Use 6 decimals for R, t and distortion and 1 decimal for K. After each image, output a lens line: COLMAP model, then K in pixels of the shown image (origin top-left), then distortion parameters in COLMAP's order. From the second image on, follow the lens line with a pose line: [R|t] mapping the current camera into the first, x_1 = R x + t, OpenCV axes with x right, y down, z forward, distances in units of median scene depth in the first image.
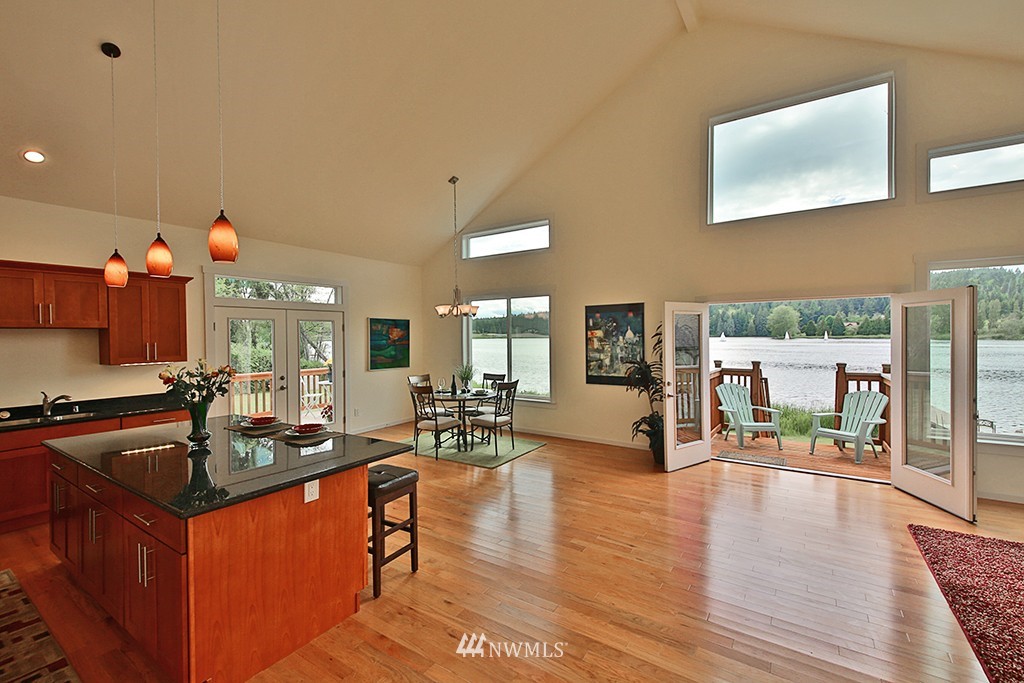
lens RADIAL K [[432.8, 0, 499.5], [0, 432.8, 340.1], [0, 0, 1]] dist [0.008722, -0.003028]
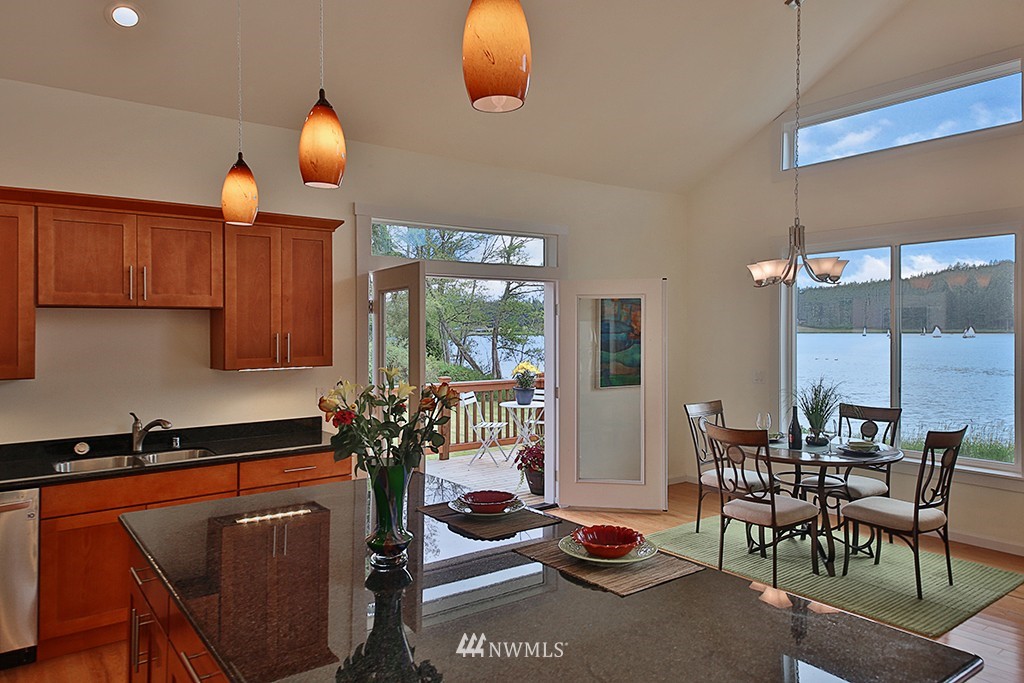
lens RADIAL K [[675.5, 0, 485.7], [0, 675.5, 323.6], [0, 0, 1]] dist [0.072629, -0.002094]
pose [[0.937377, 0.002062, -0.348310, -0.180489], [-0.008134, 0.999839, -0.015969, 0.004710], [0.348221, 0.017802, 0.937243, 0.191127]]
